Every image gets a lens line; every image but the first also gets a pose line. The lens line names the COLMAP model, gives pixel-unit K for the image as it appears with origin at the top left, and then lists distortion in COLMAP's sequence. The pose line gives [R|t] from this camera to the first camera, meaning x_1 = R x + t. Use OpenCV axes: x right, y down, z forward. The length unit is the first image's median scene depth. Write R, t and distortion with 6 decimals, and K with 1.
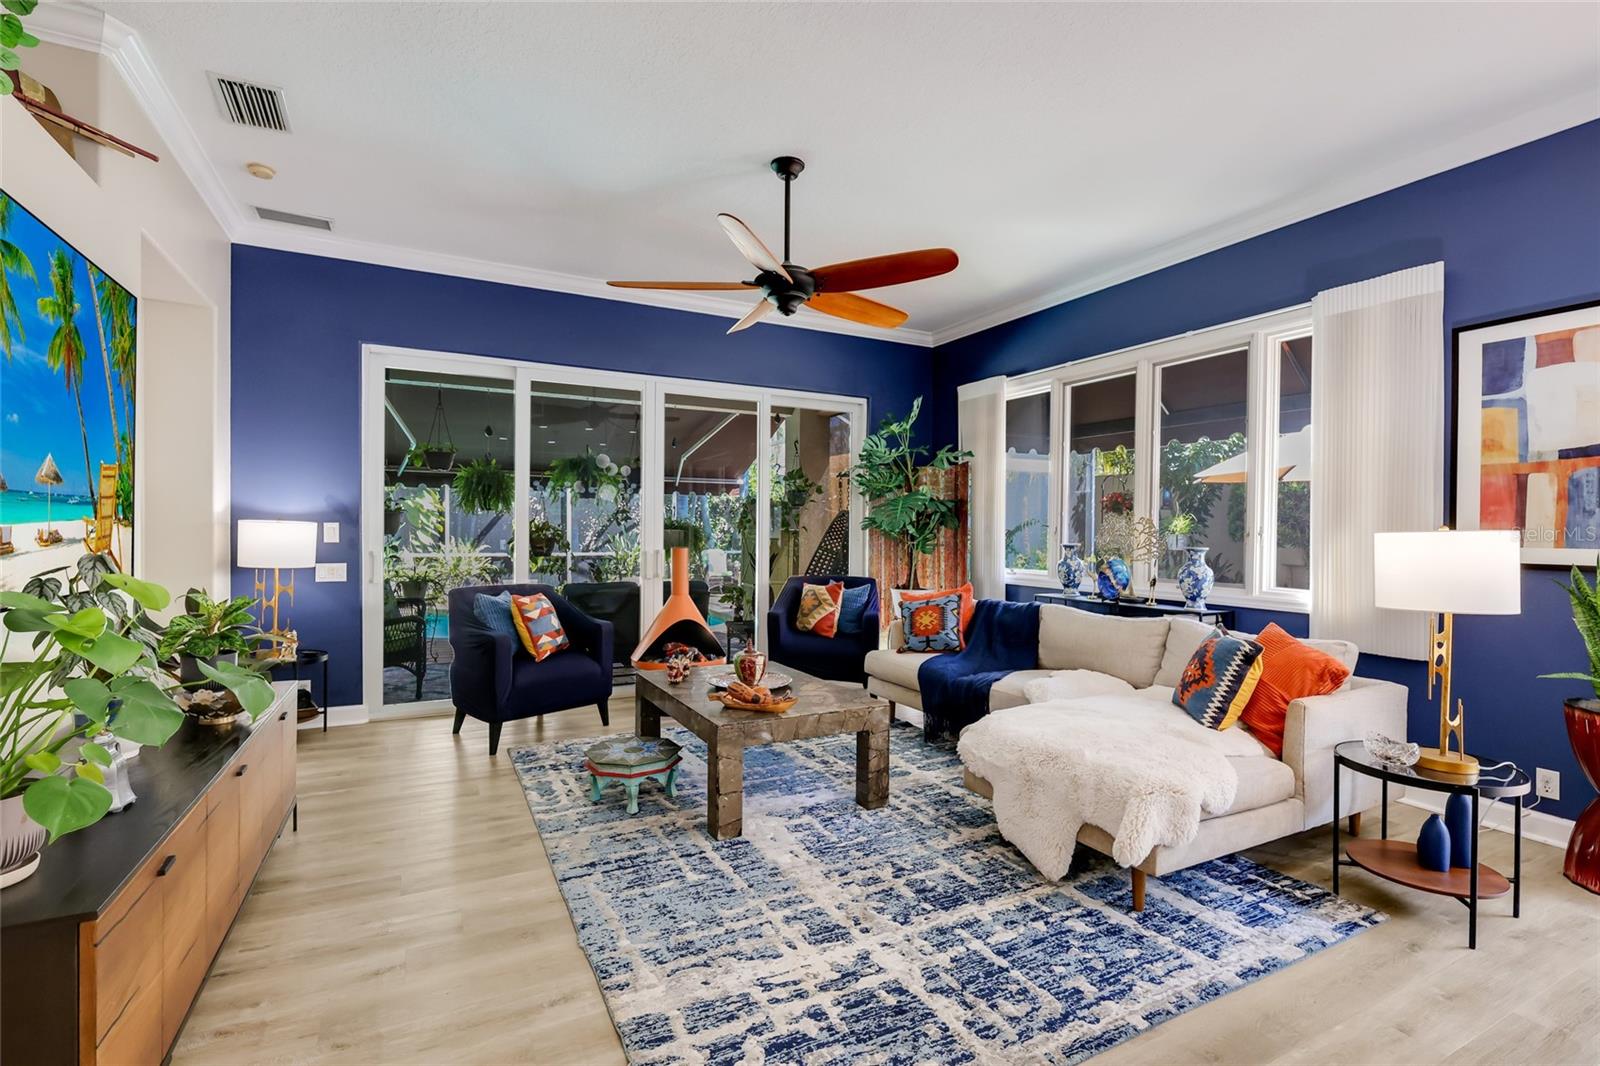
lens RADIAL K [[734.4, 0, 800.0], [0, 734.4, 533.0], [0, 0, 1]] dist [-0.001302, -0.000235]
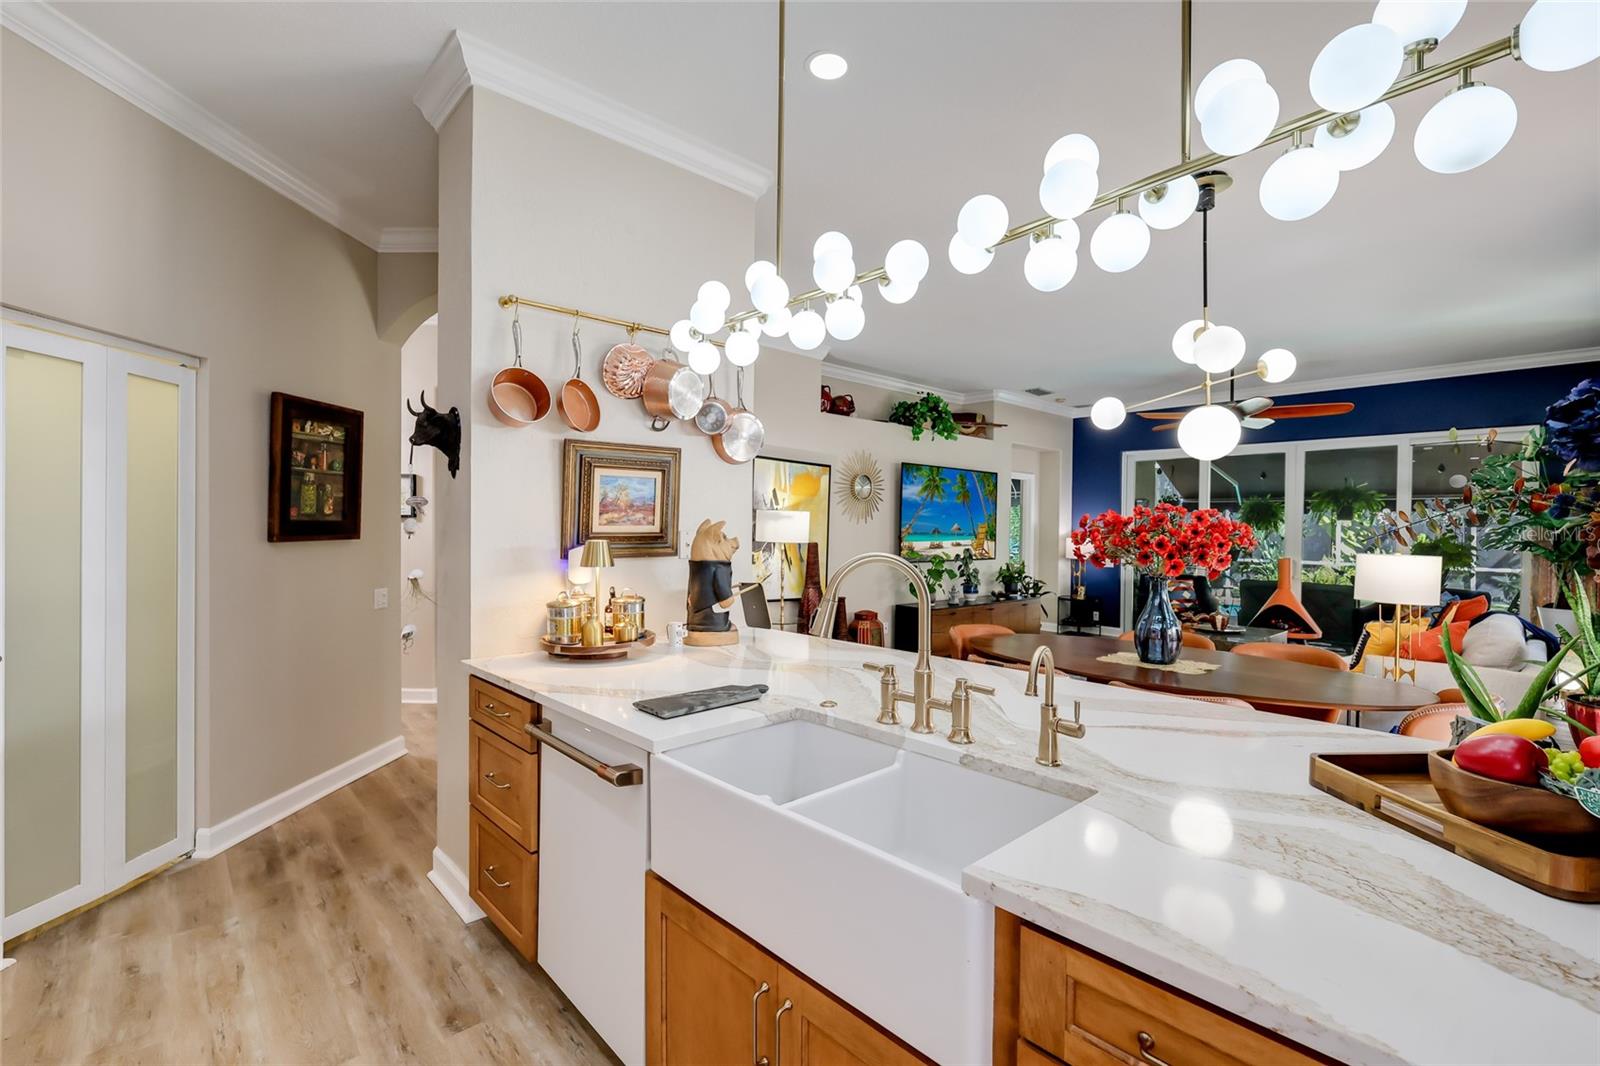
lens RADIAL K [[734.4, 0, 800.0], [0, 734.4, 533.0], [0, 0, 1]] dist [-0.001302, -0.000235]
pose [[0.262585, 0.004923, -0.964896, 1.145464], [-0.015310, 0.999882, 0.000935, -0.019779], [0.964787, 0.014527, 0.262630, -0.406628]]
